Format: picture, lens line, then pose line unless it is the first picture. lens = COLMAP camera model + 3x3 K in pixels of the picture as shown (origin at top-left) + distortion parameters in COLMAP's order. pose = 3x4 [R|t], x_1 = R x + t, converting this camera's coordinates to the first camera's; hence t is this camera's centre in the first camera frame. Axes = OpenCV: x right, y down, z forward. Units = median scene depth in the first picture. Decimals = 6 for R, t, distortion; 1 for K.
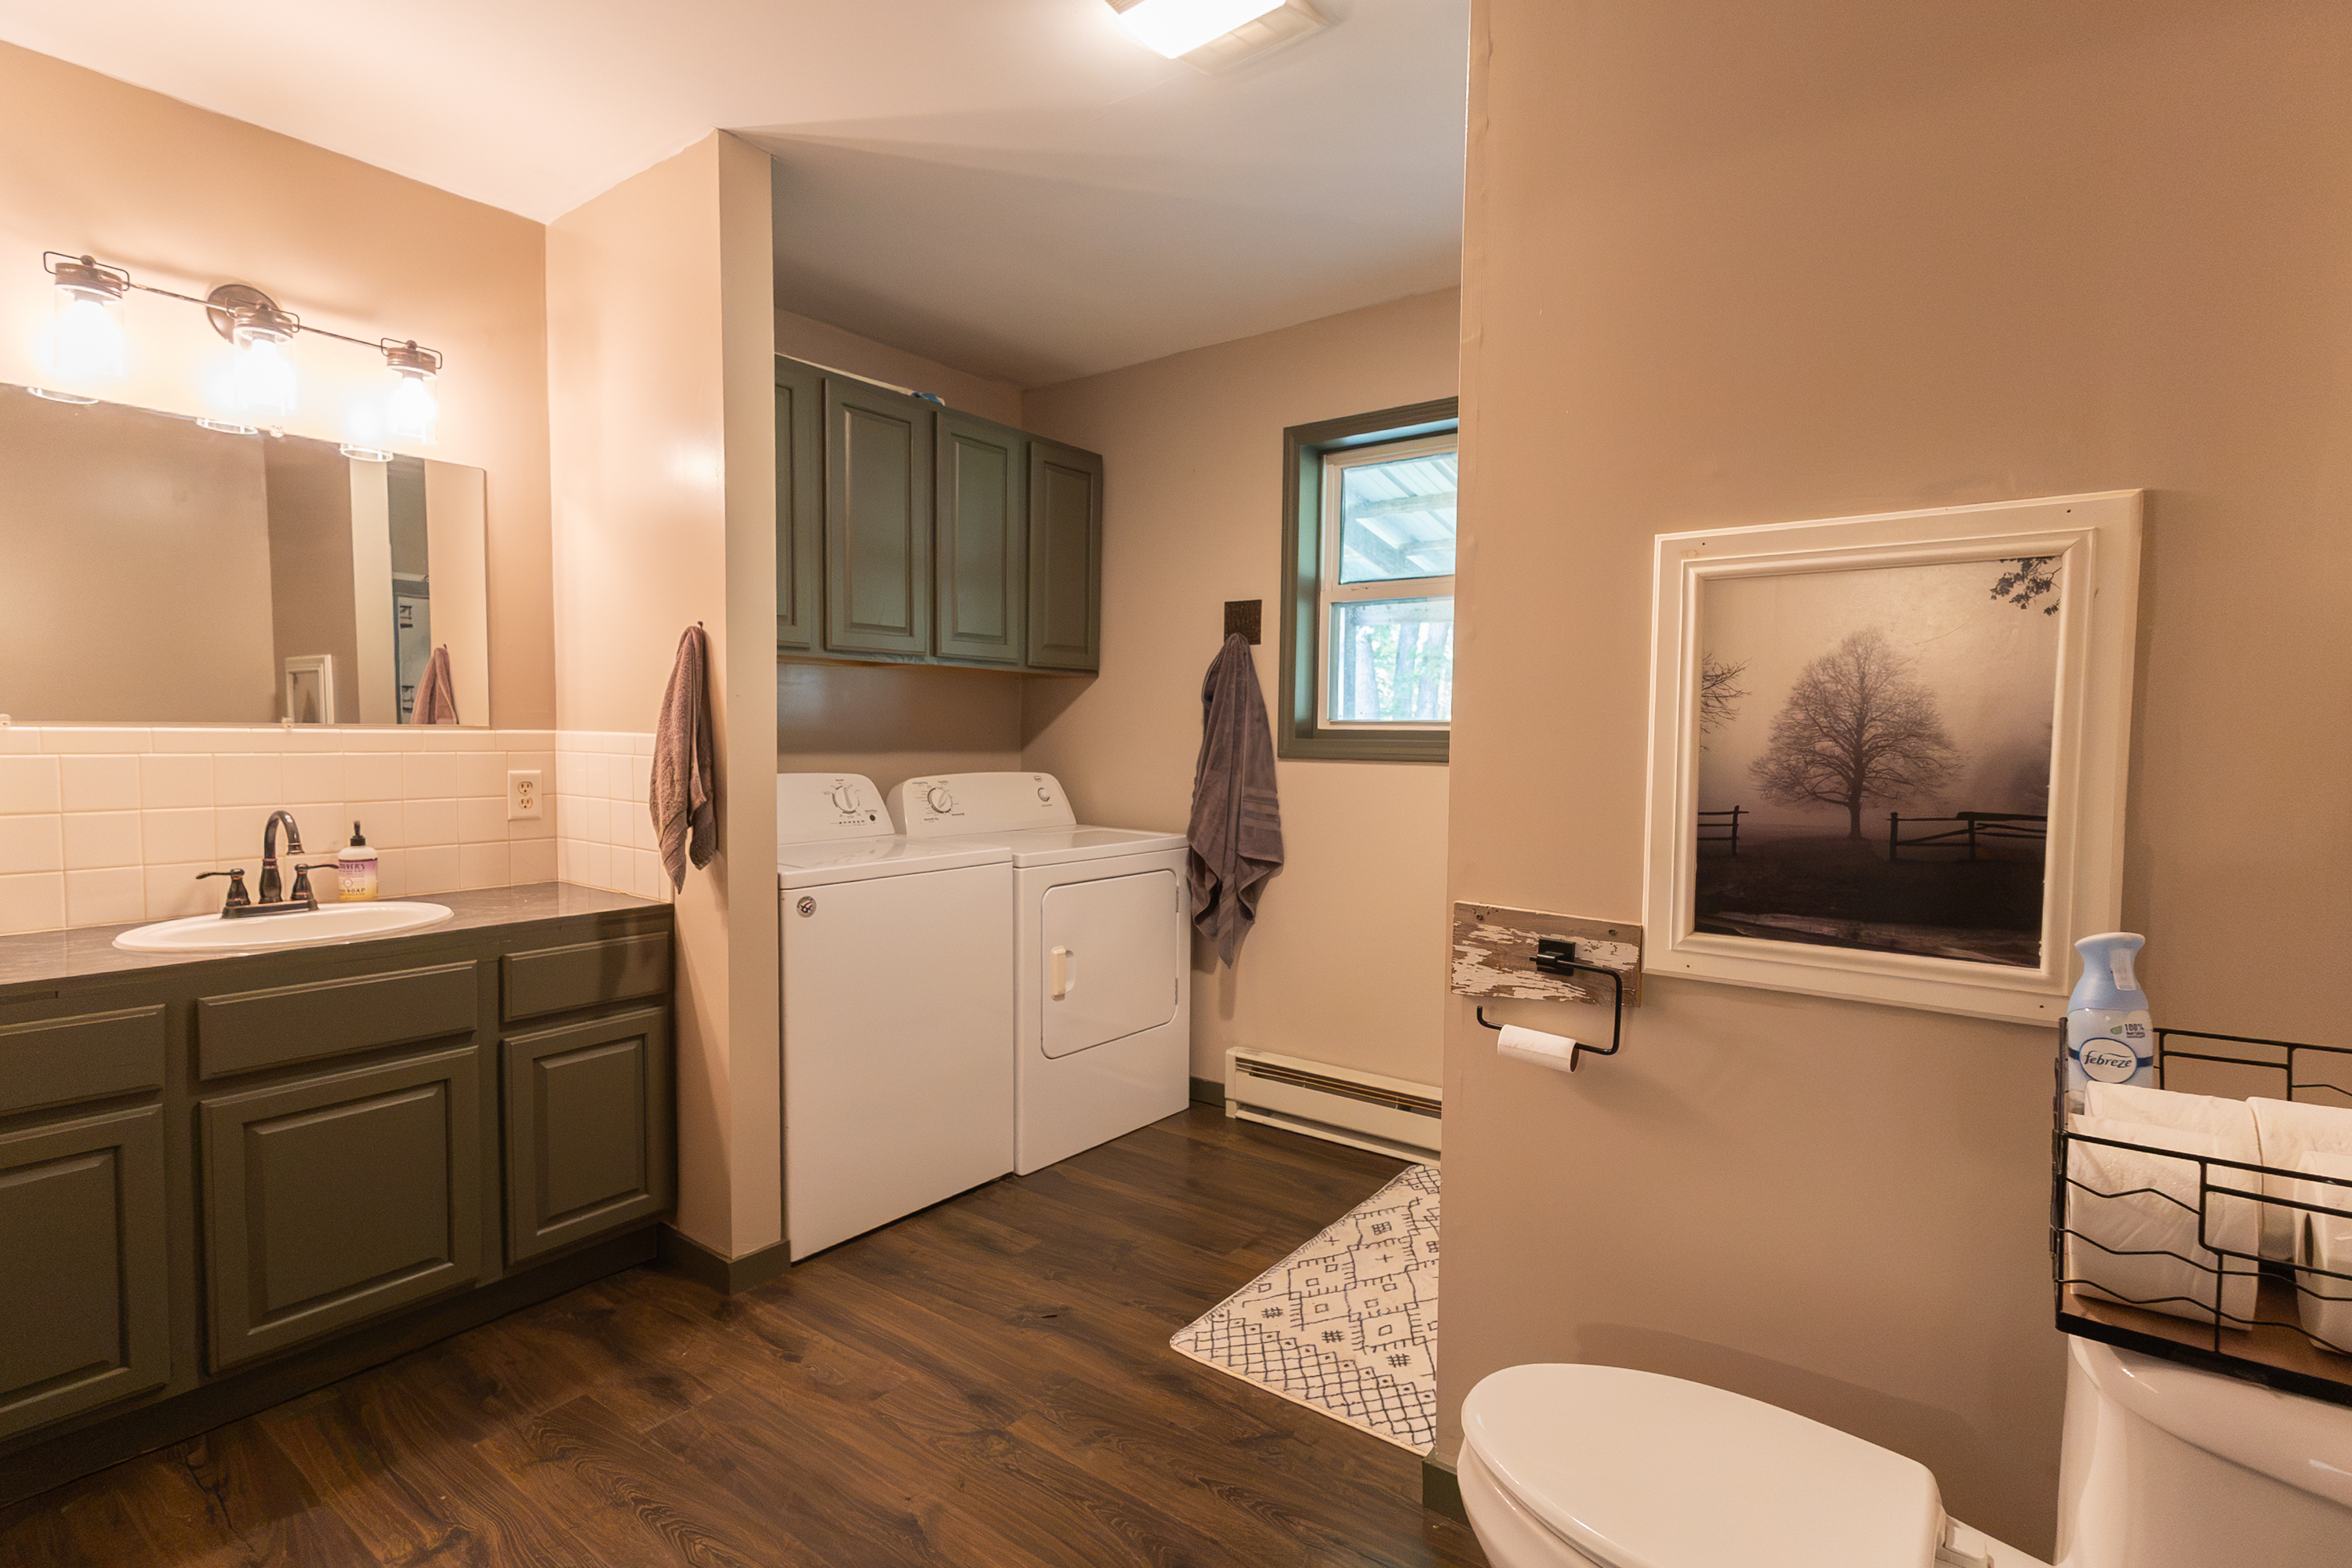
lens RADIAL K [[1084.4, 0, 1185.9], [0, 1084.4, 789.0], [0, 0, 1]] dist [0.019289, -0.000105]
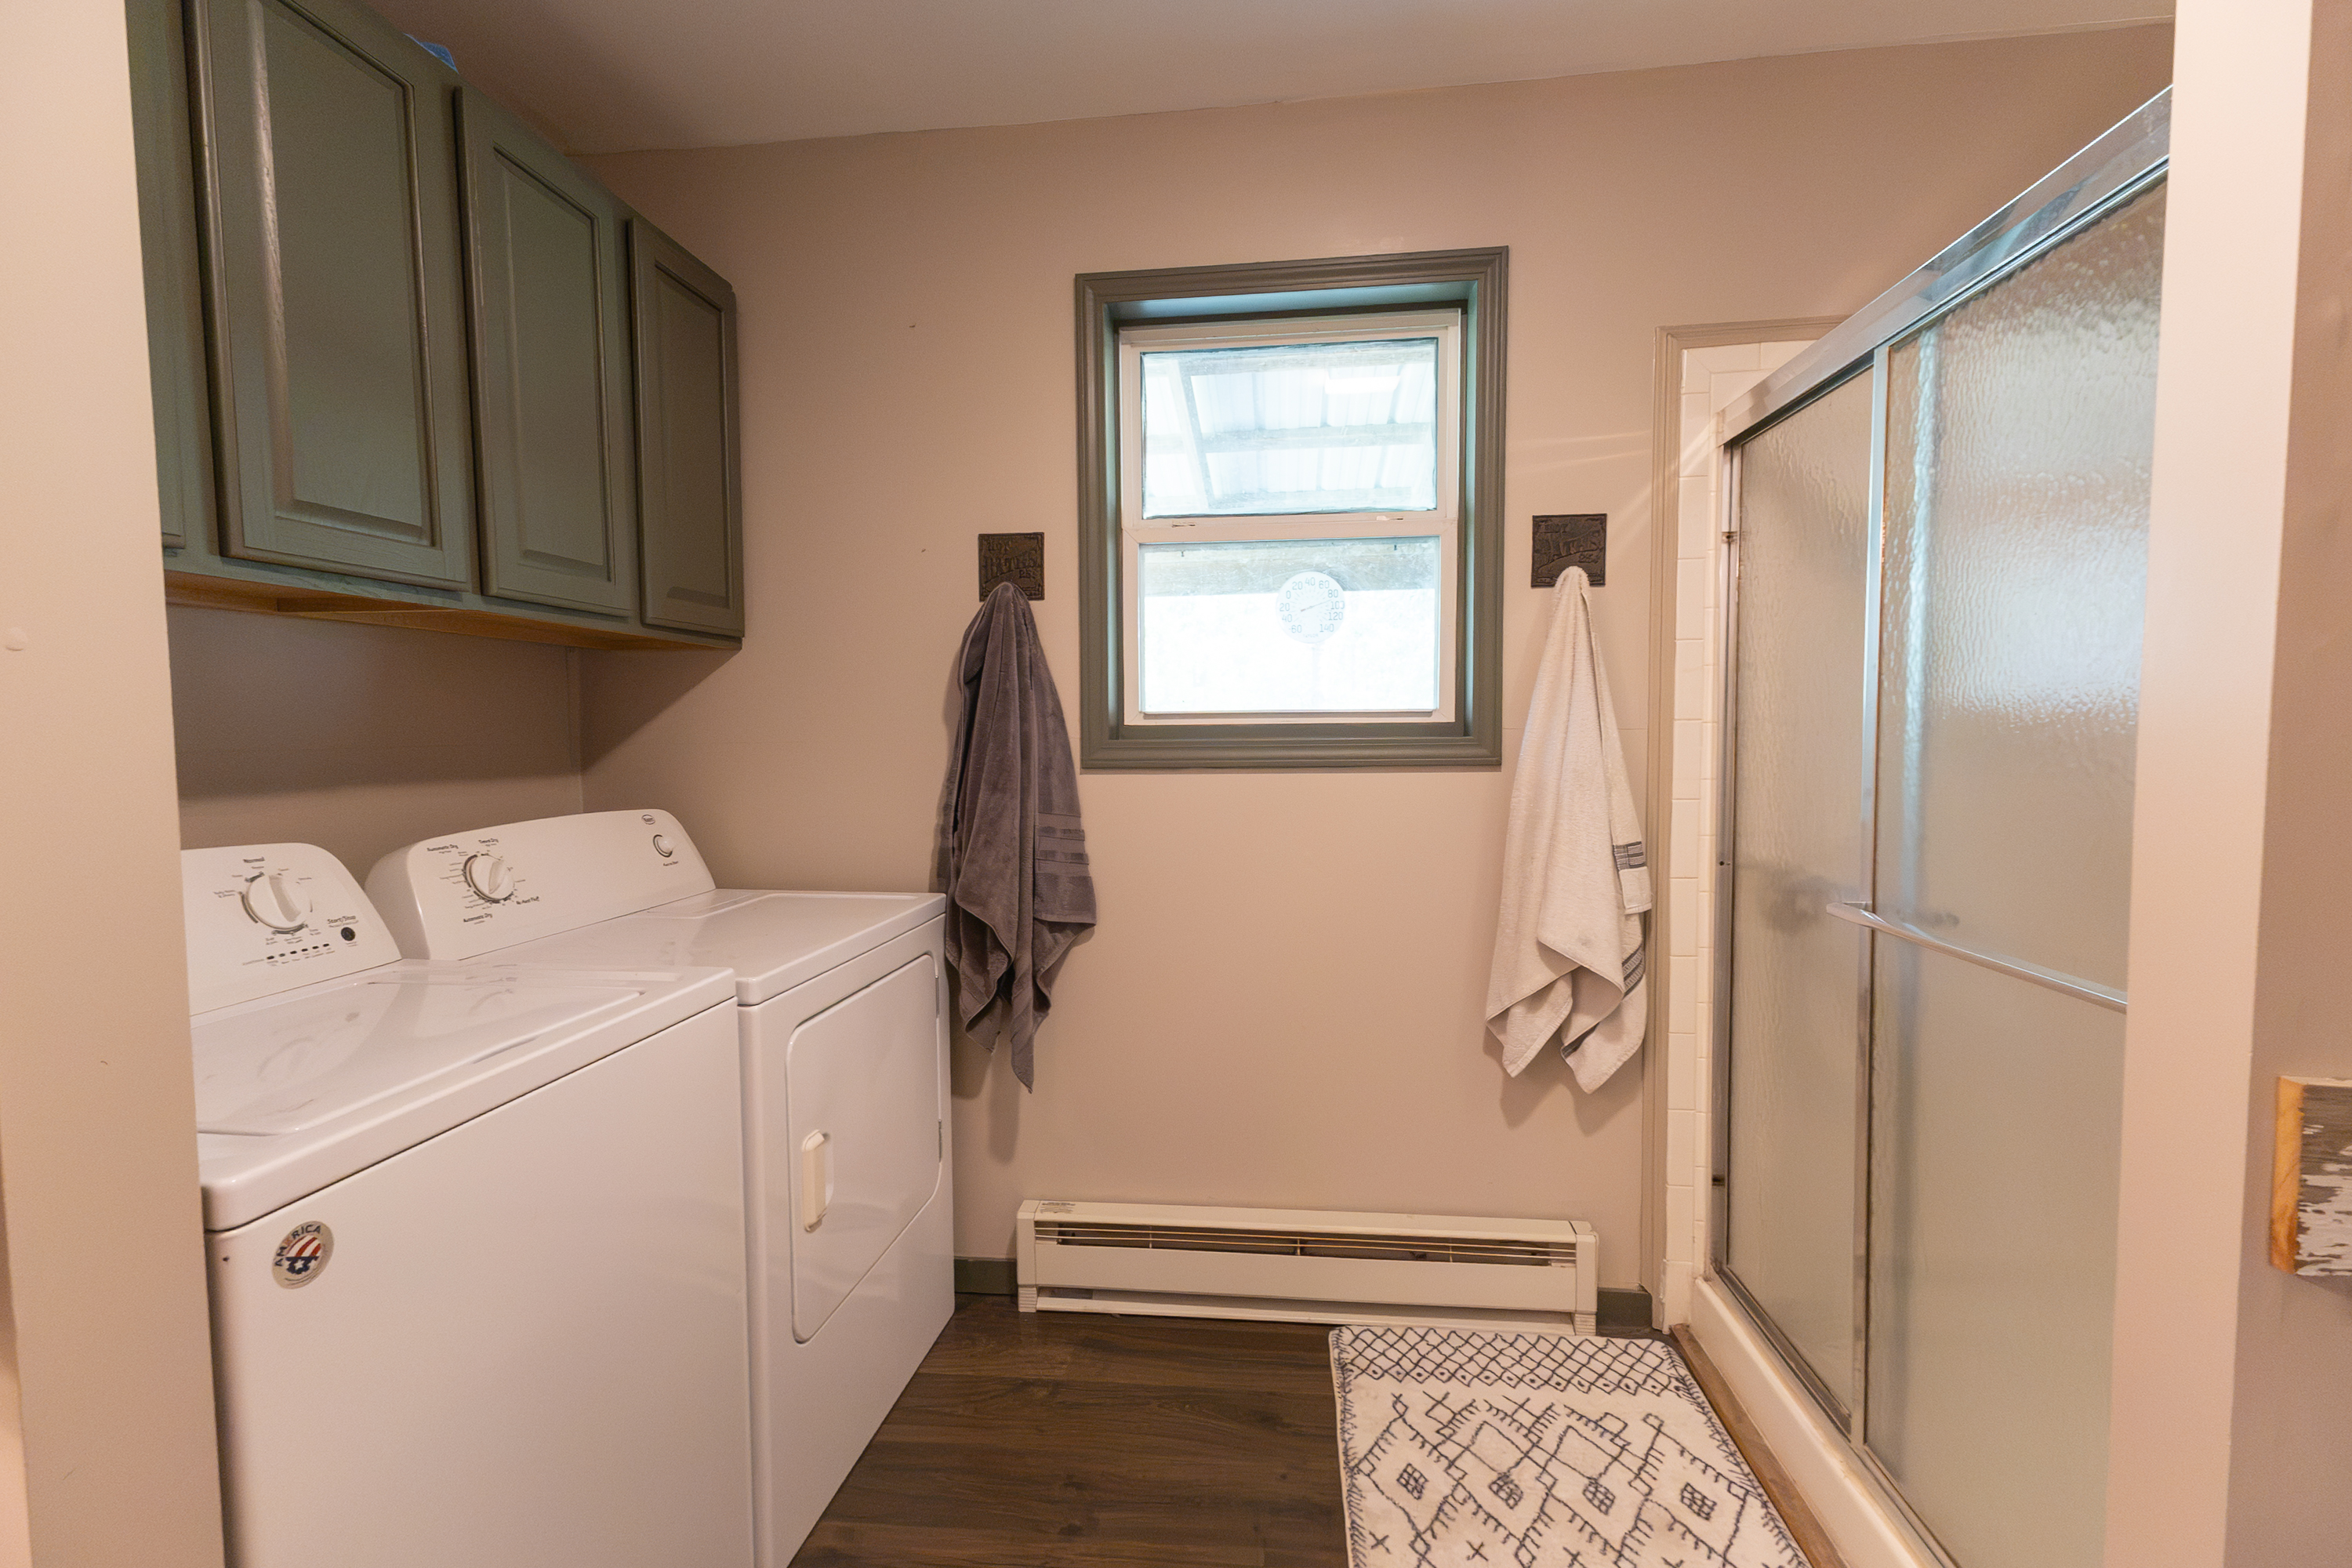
lens RADIAL K [[1066.5, 0, 1175.7], [0, 1066.5, 789.0], [0, 0, 1]] dist [0.027897, -0.000174]
pose [[0.869621, -0.049833, 0.491199, -0.190606], [0.046697, 0.998735, 0.018650, -0.025898], [-0.491507, 0.006719, 0.870848, 0.389432]]
